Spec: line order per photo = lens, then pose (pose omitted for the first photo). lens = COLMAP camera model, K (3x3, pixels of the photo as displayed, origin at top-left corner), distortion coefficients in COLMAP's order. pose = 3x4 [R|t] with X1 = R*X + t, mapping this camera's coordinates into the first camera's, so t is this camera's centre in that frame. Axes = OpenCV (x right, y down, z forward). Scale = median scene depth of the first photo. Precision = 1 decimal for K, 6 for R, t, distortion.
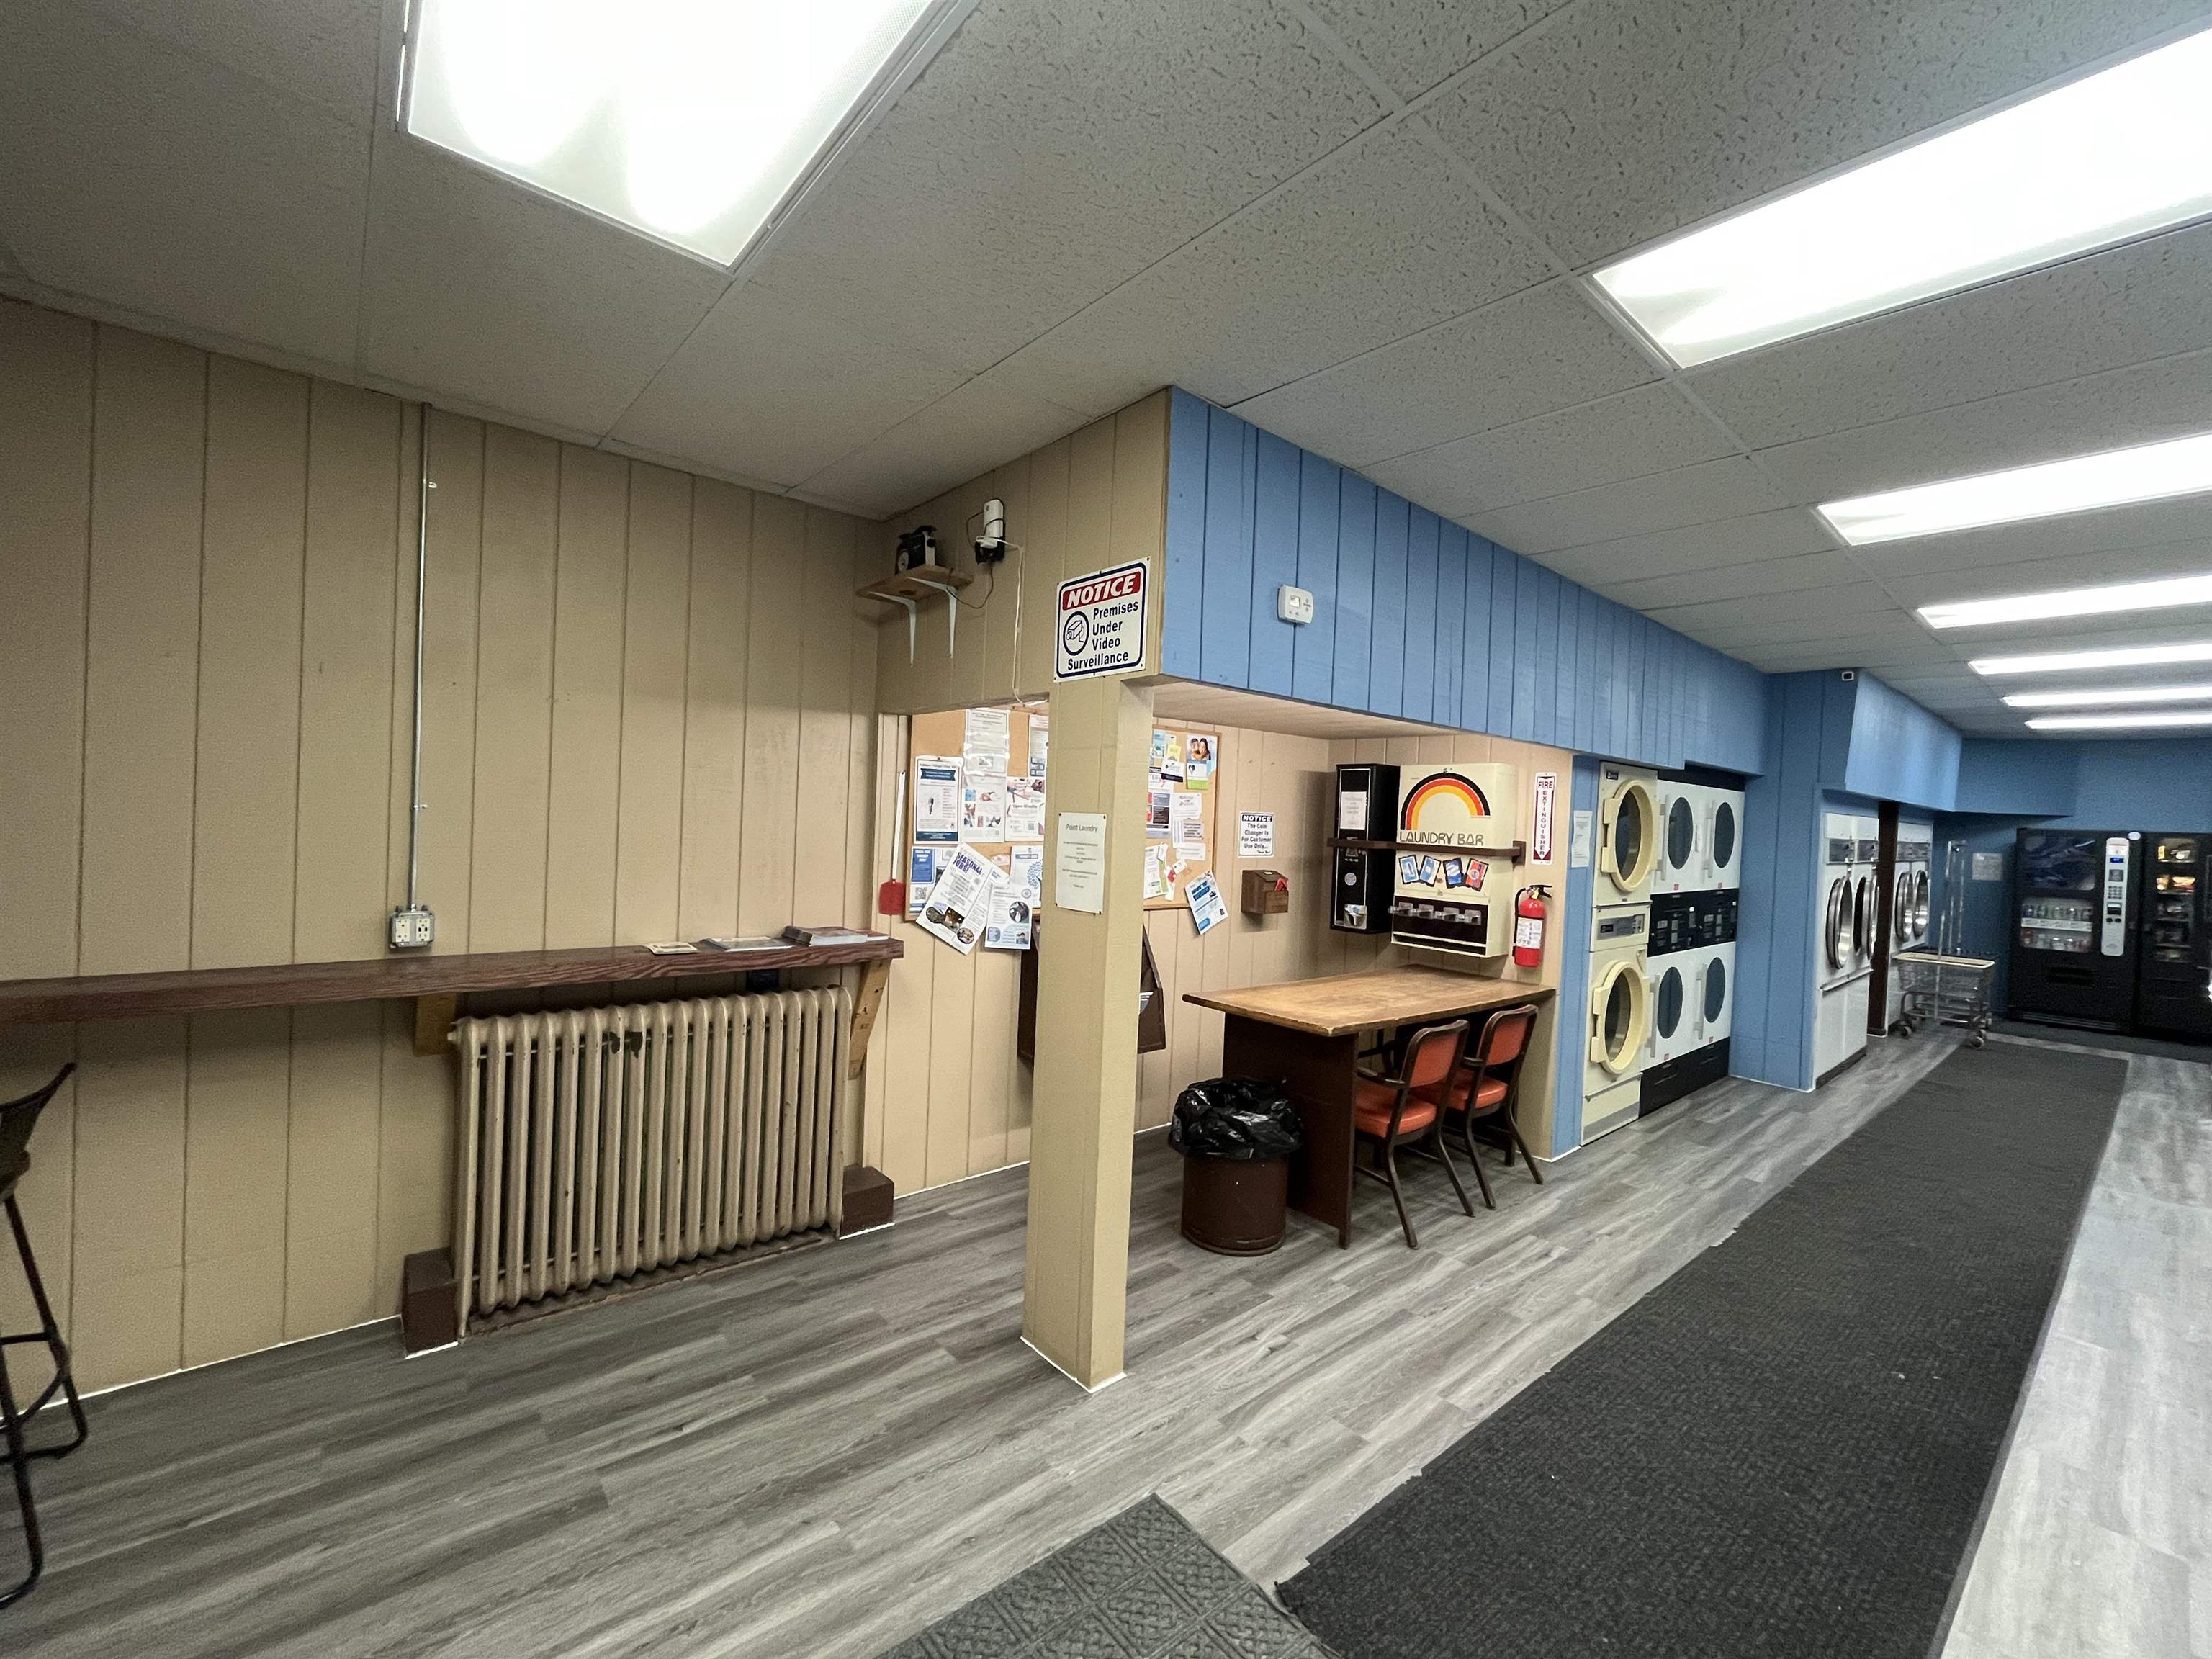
lens RADIAL K [[898.9, 0, 1098.8], [0, 898.9, 834.6], [0, 0, 1]] dist [-0.002690, -0.000330]
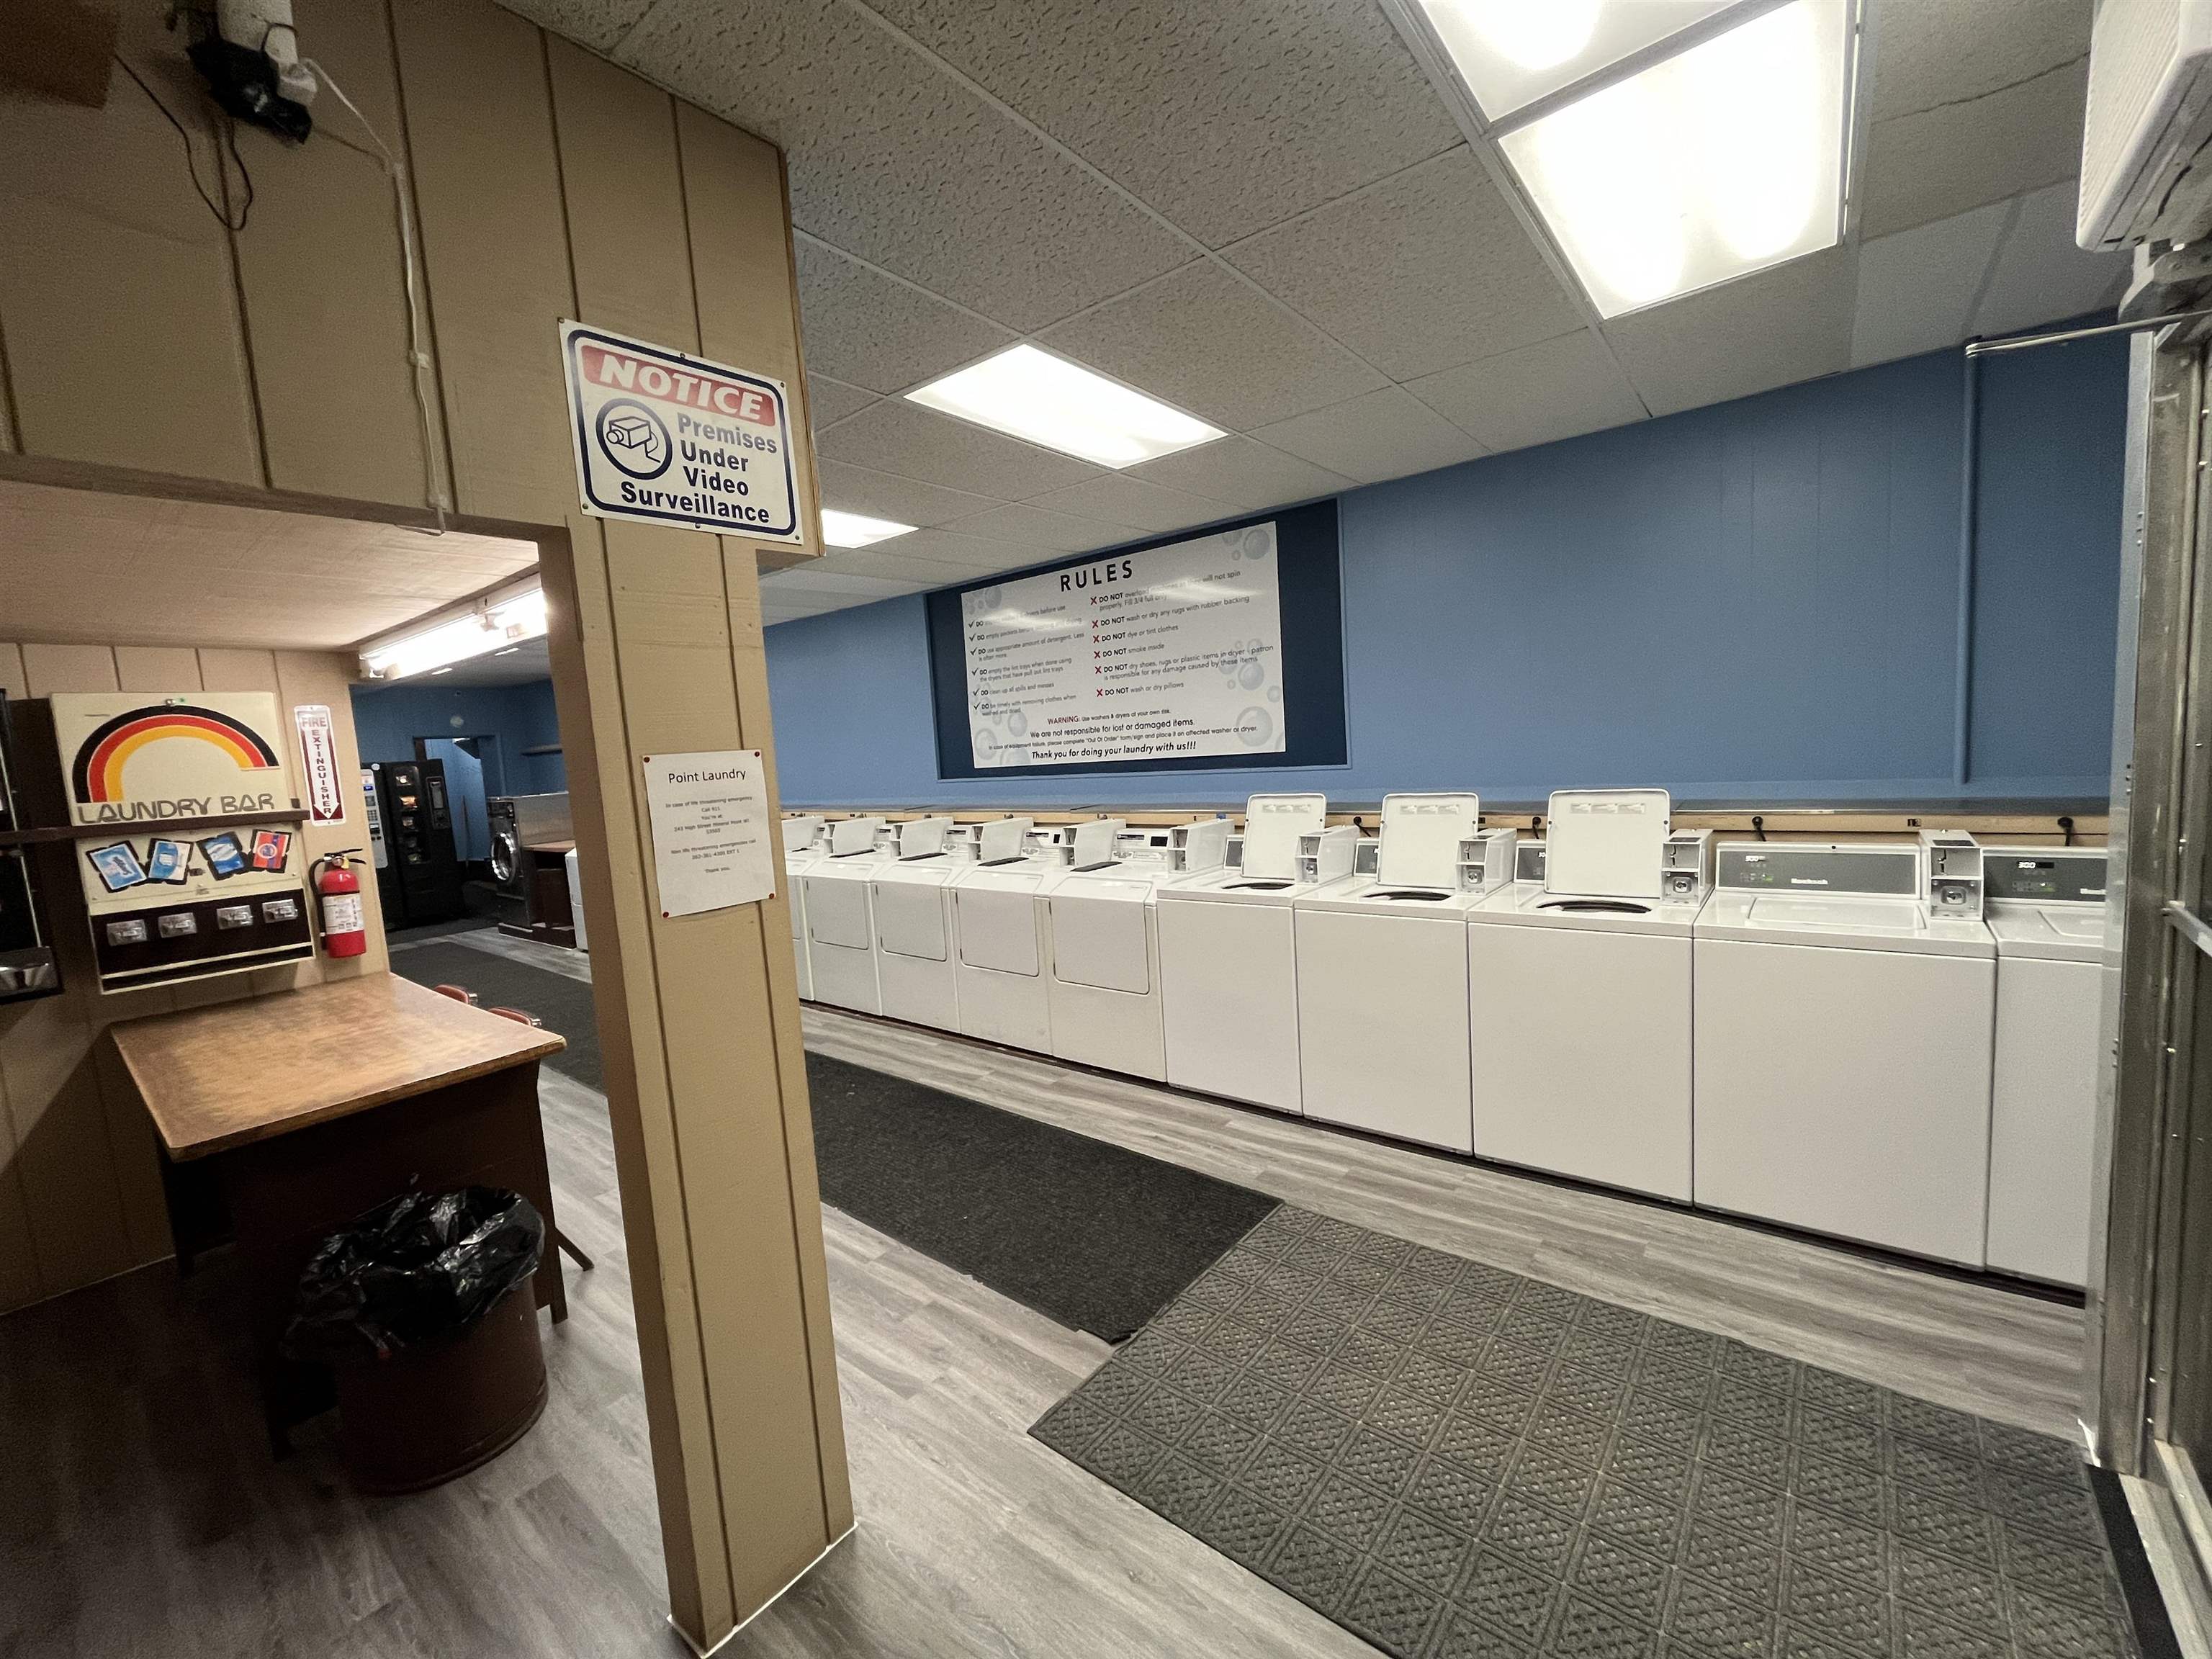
lens RADIAL K [[898.9, 0, 1098.8], [0, 898.9, 834.6], [0, 0, 1]] dist [-0.002690, -0.000330]
pose [[-0.192017, -0.131828, 0.972497, -0.683816], [0.077742, 0.985780, 0.148978, -0.039456], [-0.978308, 0.104211, -0.179038, 0.859581]]
